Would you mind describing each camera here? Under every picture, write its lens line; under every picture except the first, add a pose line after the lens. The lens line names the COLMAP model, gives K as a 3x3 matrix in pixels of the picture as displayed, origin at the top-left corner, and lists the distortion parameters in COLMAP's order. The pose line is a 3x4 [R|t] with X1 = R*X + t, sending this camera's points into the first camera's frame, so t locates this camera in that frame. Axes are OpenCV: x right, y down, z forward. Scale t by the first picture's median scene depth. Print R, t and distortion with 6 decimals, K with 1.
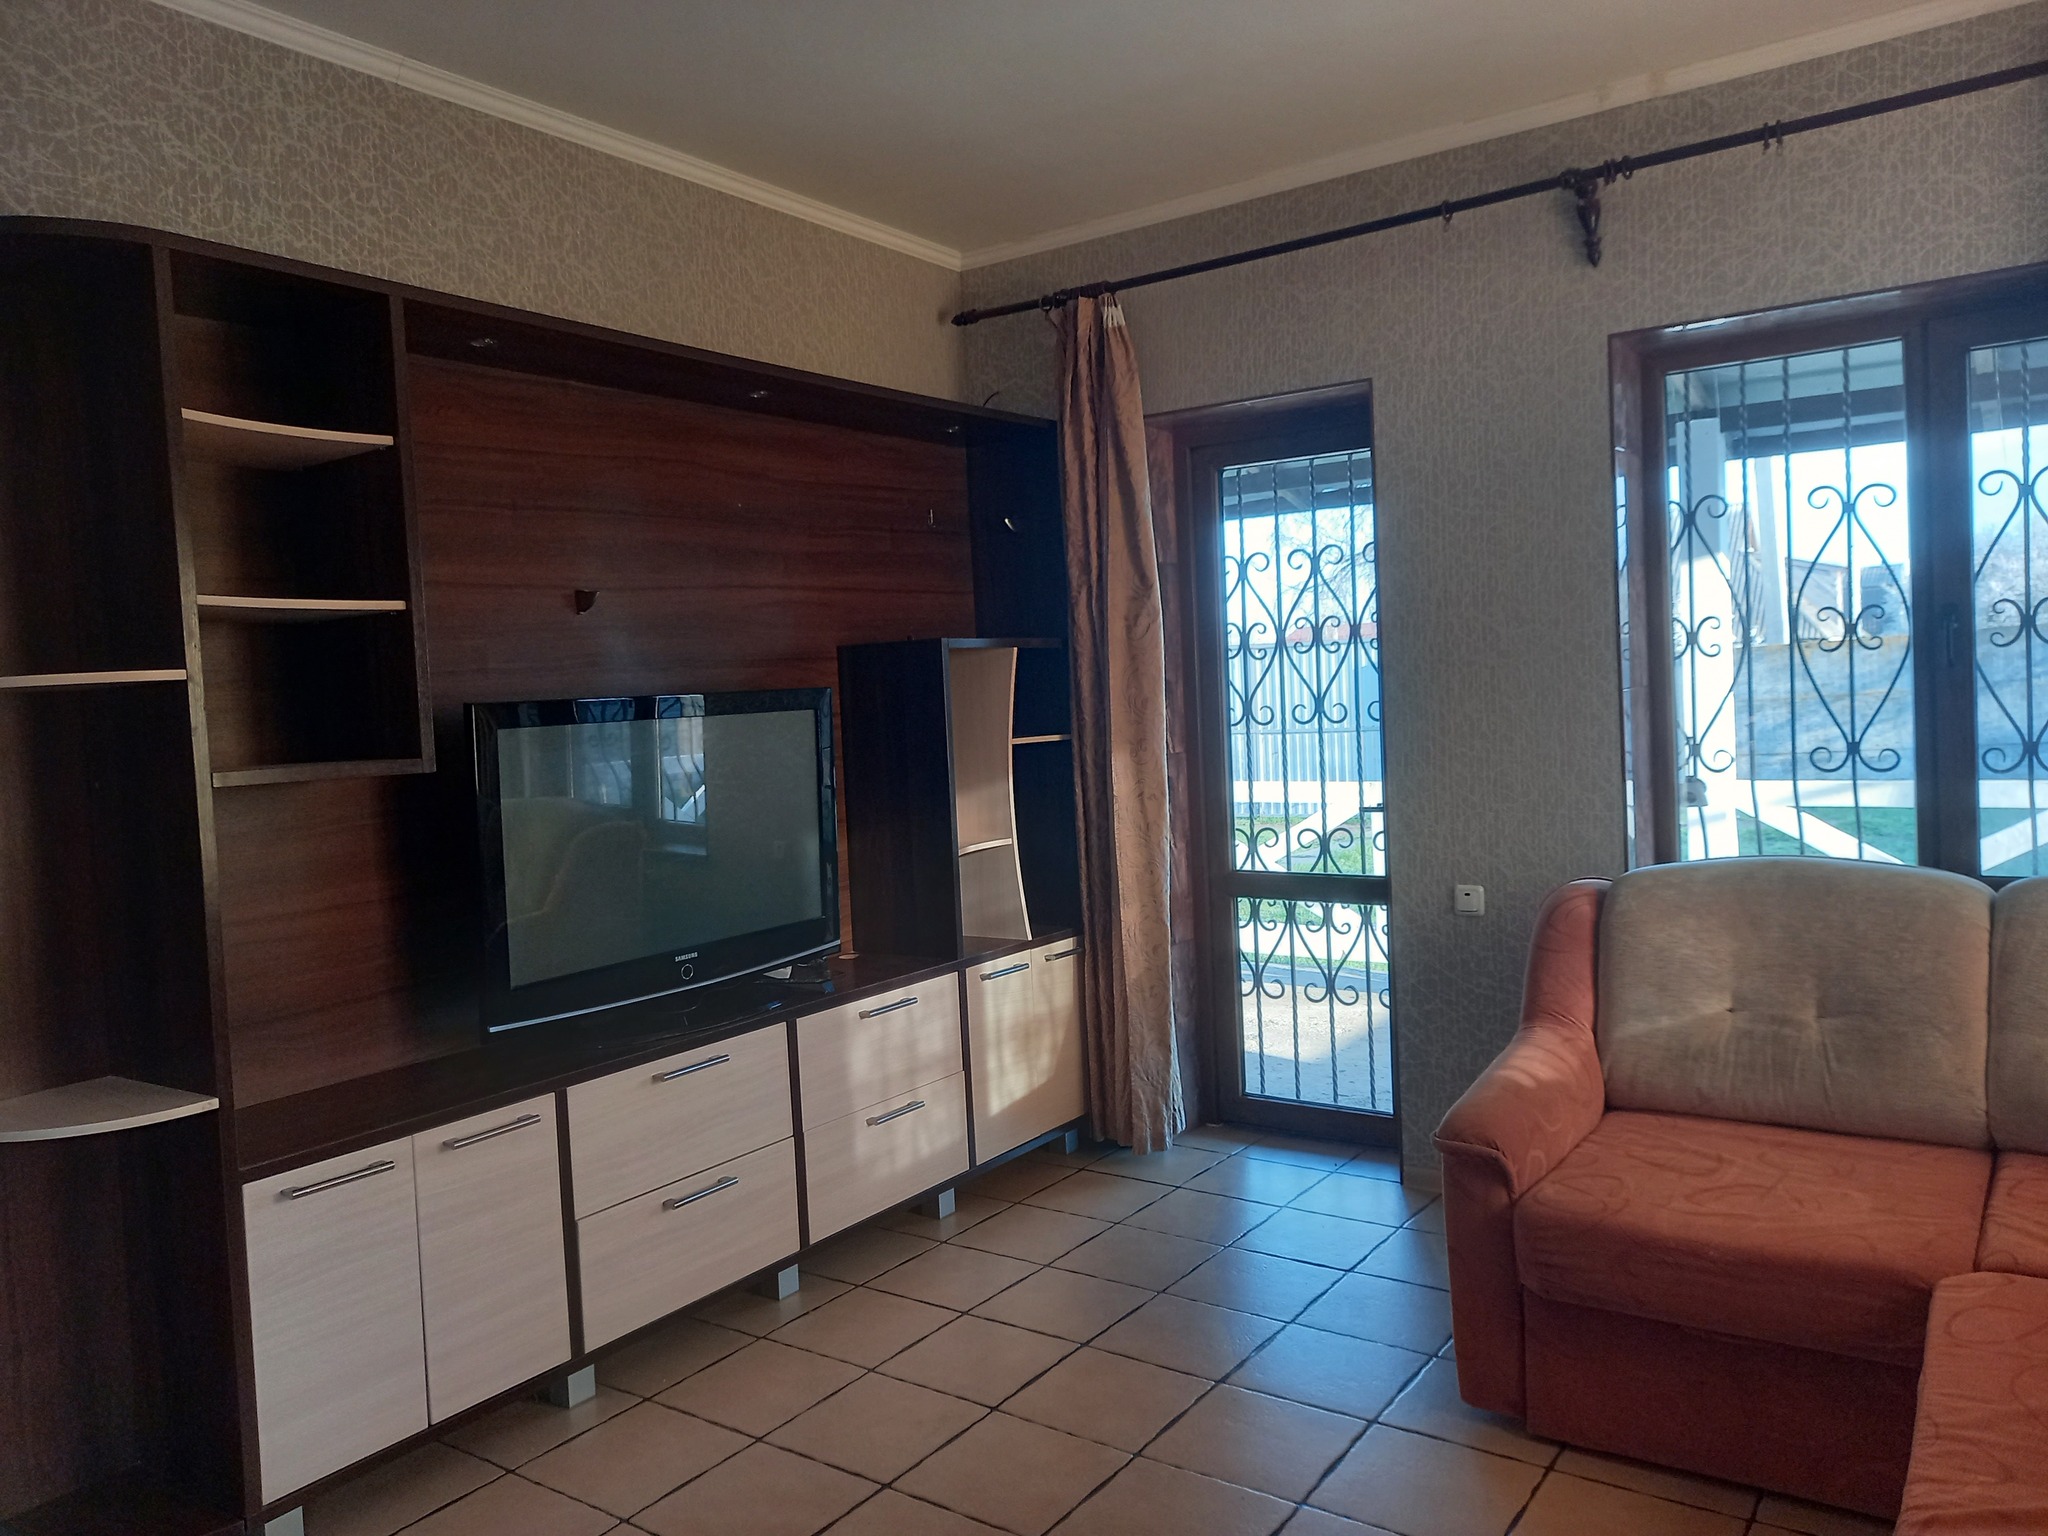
lens RADIAL K [[1465.1, 0, 1031.0], [0, 1465.1, 764.1], [0, 0, 1]] dist [0.040457, -0.034868]
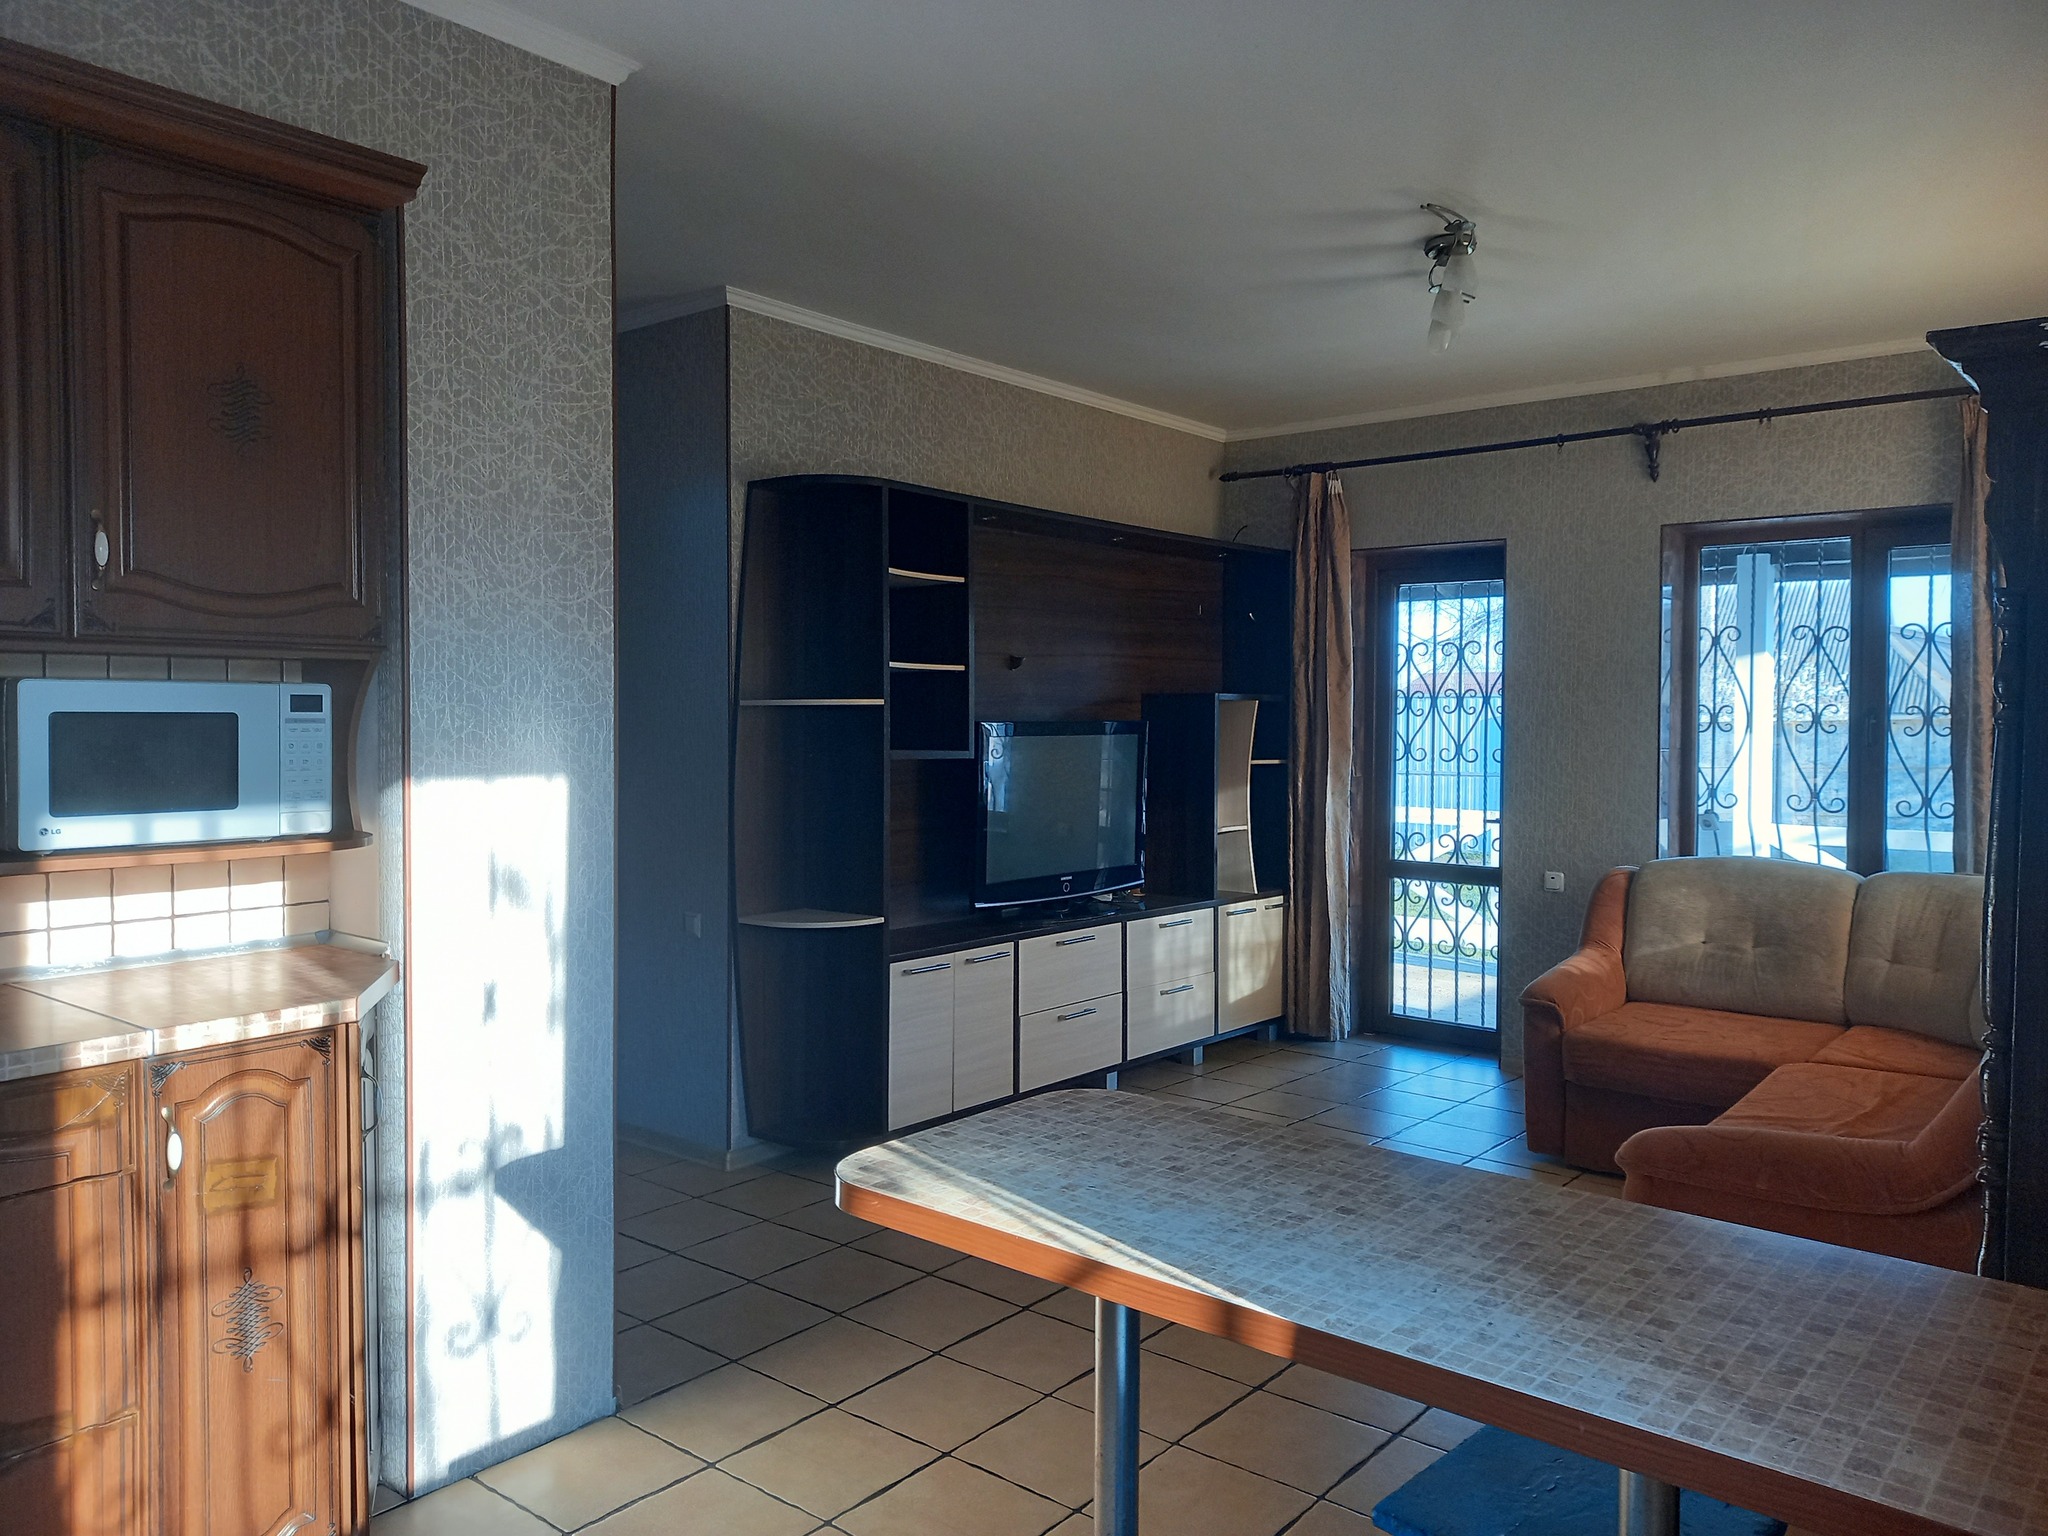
lens RADIAL K [[1465.1, 0, 1025.4], [0, 1465.1, 764.3], [0, 0, 1]] dist [0.040457, -0.034868]
pose [[0.995258, 0.055843, -0.079641, -0.140843], [-0.057320, 0.998221, -0.016388, 0.028473], [0.078584, 0.020875, 0.996689, -0.600346]]
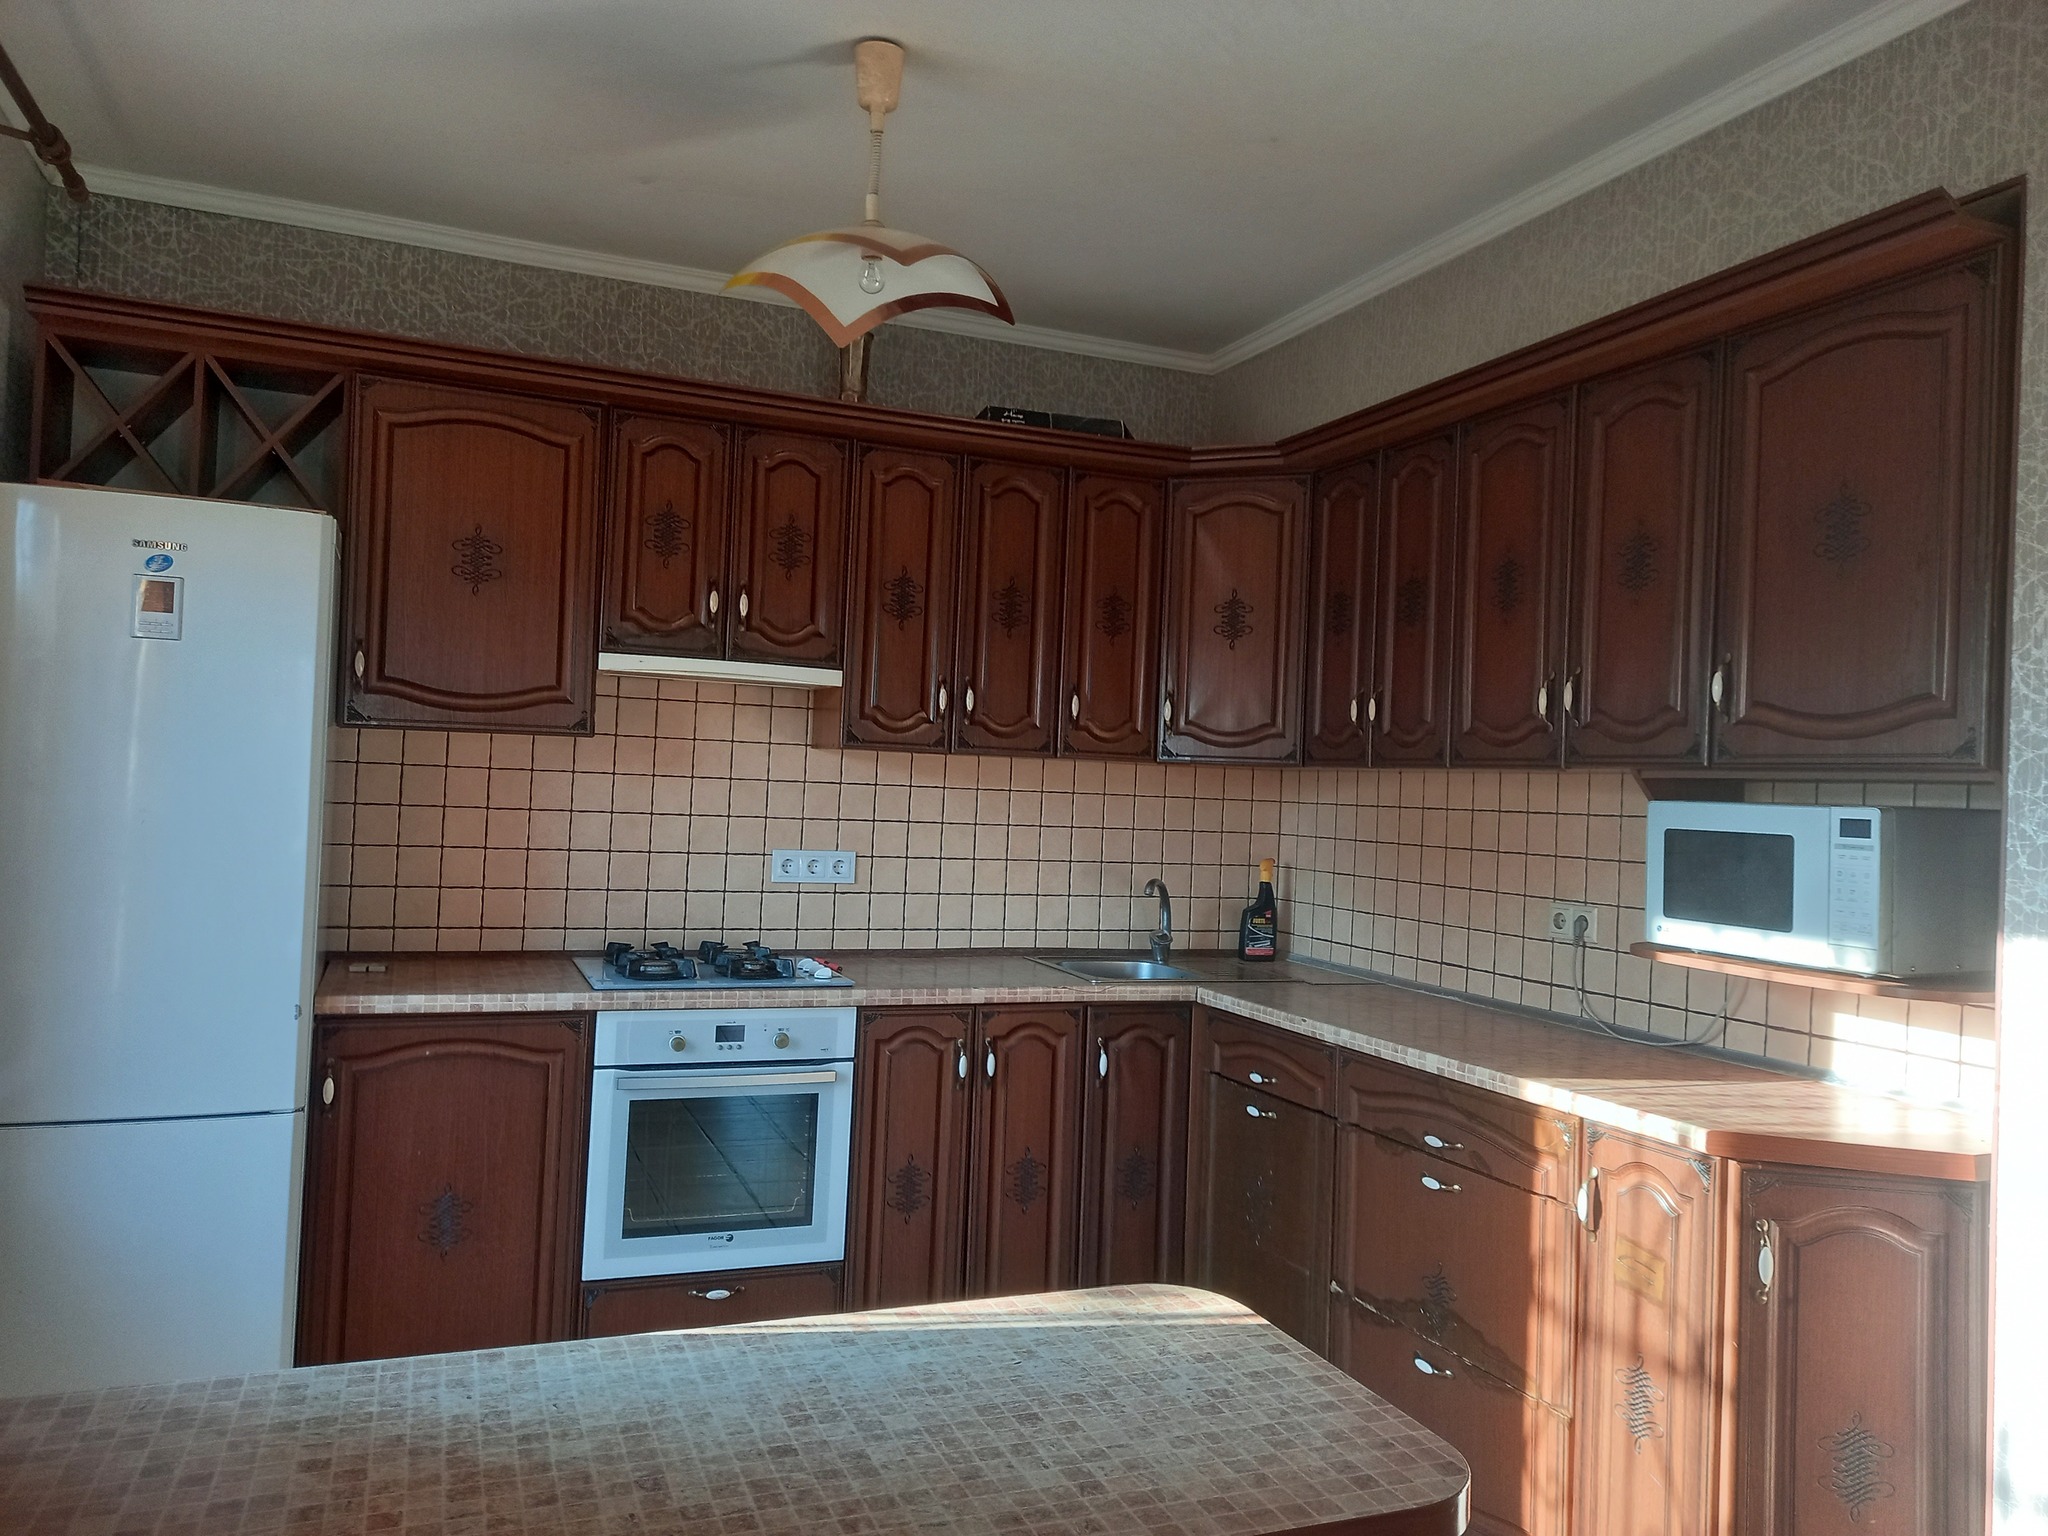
lens RADIAL K [[1465.1, 0, 1021.8], [0, 1465.1, 764.1], [0, 0, 1]] dist [0.040457, -0.034868]
pose [[-0.540108, 0.010139, -0.841534, 0.729859], [-0.066202, 0.996317, 0.054494, -0.124171], [0.838988, 0.085144, -0.537448, 1.211178]]
